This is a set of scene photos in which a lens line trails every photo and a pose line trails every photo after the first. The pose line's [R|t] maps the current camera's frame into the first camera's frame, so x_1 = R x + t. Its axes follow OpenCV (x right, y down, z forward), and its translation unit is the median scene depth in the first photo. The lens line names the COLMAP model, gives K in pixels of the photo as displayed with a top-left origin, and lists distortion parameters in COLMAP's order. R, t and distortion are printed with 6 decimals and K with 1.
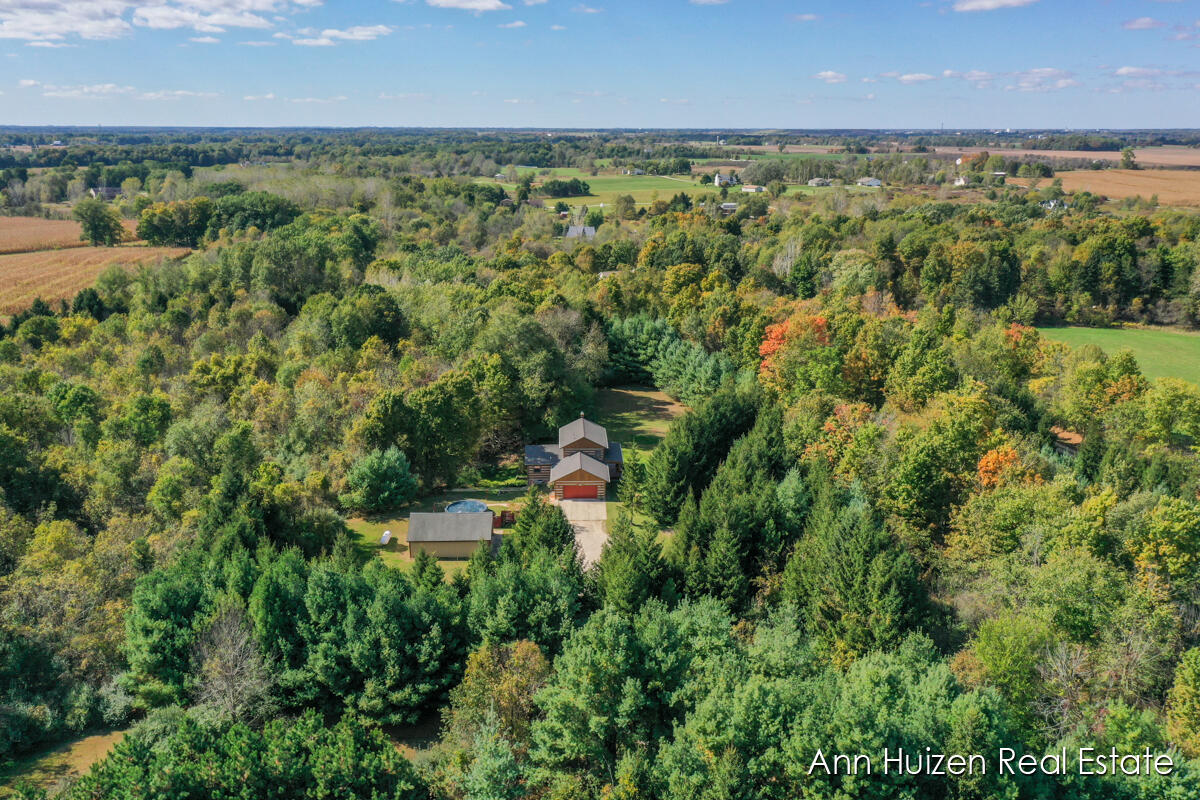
lens RADIAL K [[953.3, 0, 600.0], [0, 953.3, 400.0], [0, 0, 1]] dist [-0.002013, -0.000757]
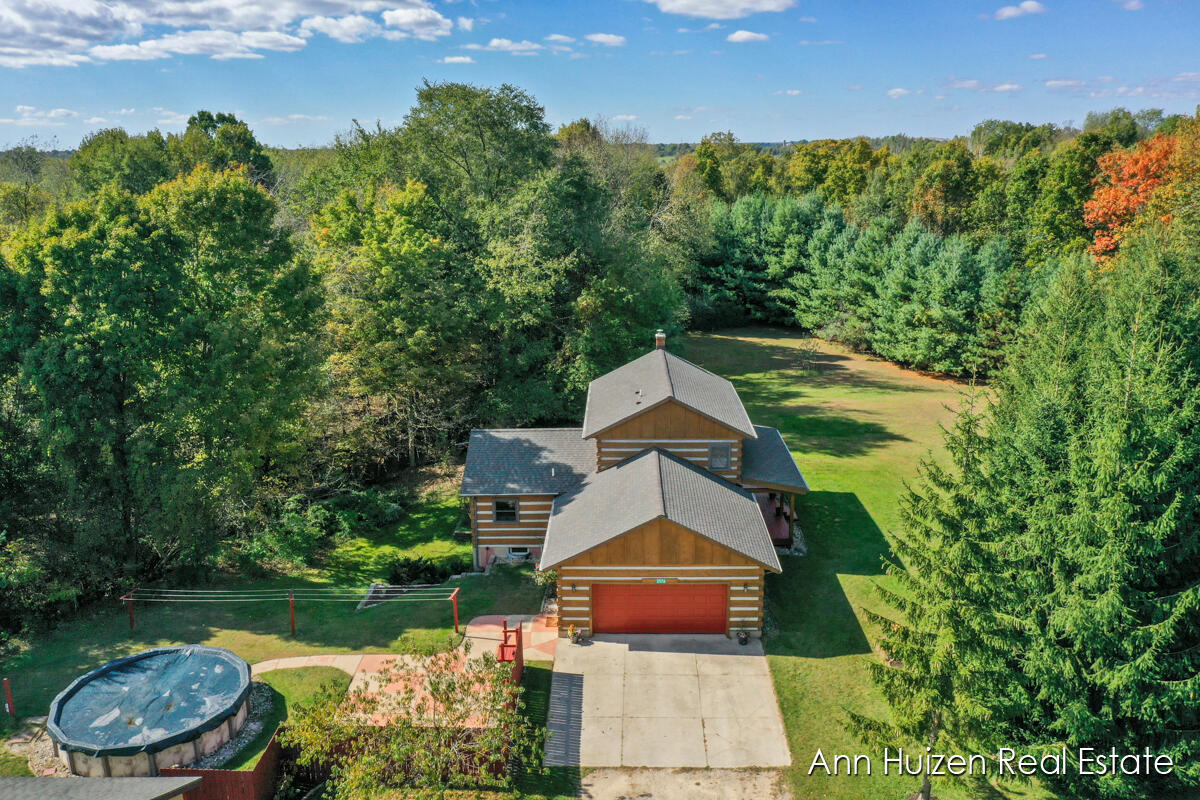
lens RADIAL K [[929.4, 0, 600.0], [0, 929.4, 400.0], [0, 0, 1]] dist [-0.045341, -0.000389]
pose [[0.998096, -0.002161, -0.061640, -0.014853], [0.000735, 0.999732, -0.023153, 0.032456], [0.061673, 0.023063, 0.997830, 0.520583]]
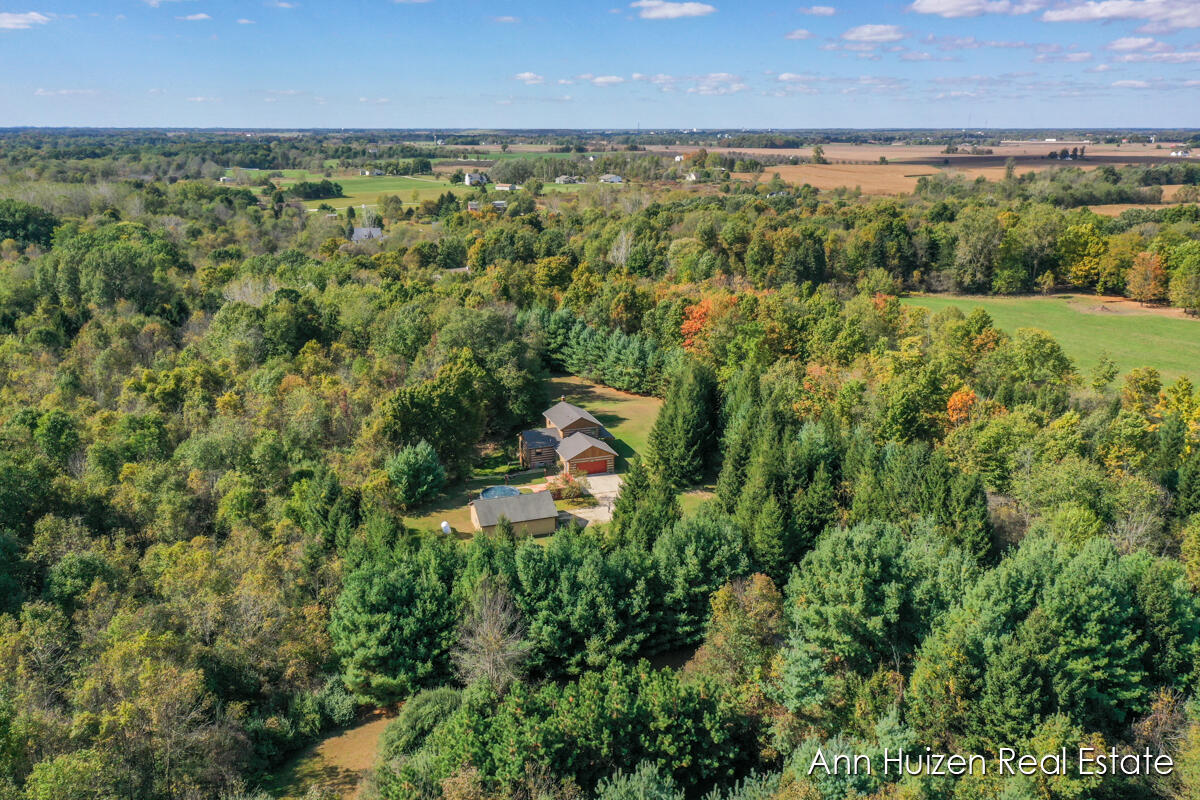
lens RADIAL K [[953.3, 0, 600.0], [0, 953.3, 400.0], [0, 0, 1]] dist [-0.002013, -0.000757]
pose [[0.951318, -0.084623, 0.296367, -0.221129], [0.084632, 0.996330, 0.012821, 0.005392], [-0.296365, 0.012885, 0.954988, -0.014553]]
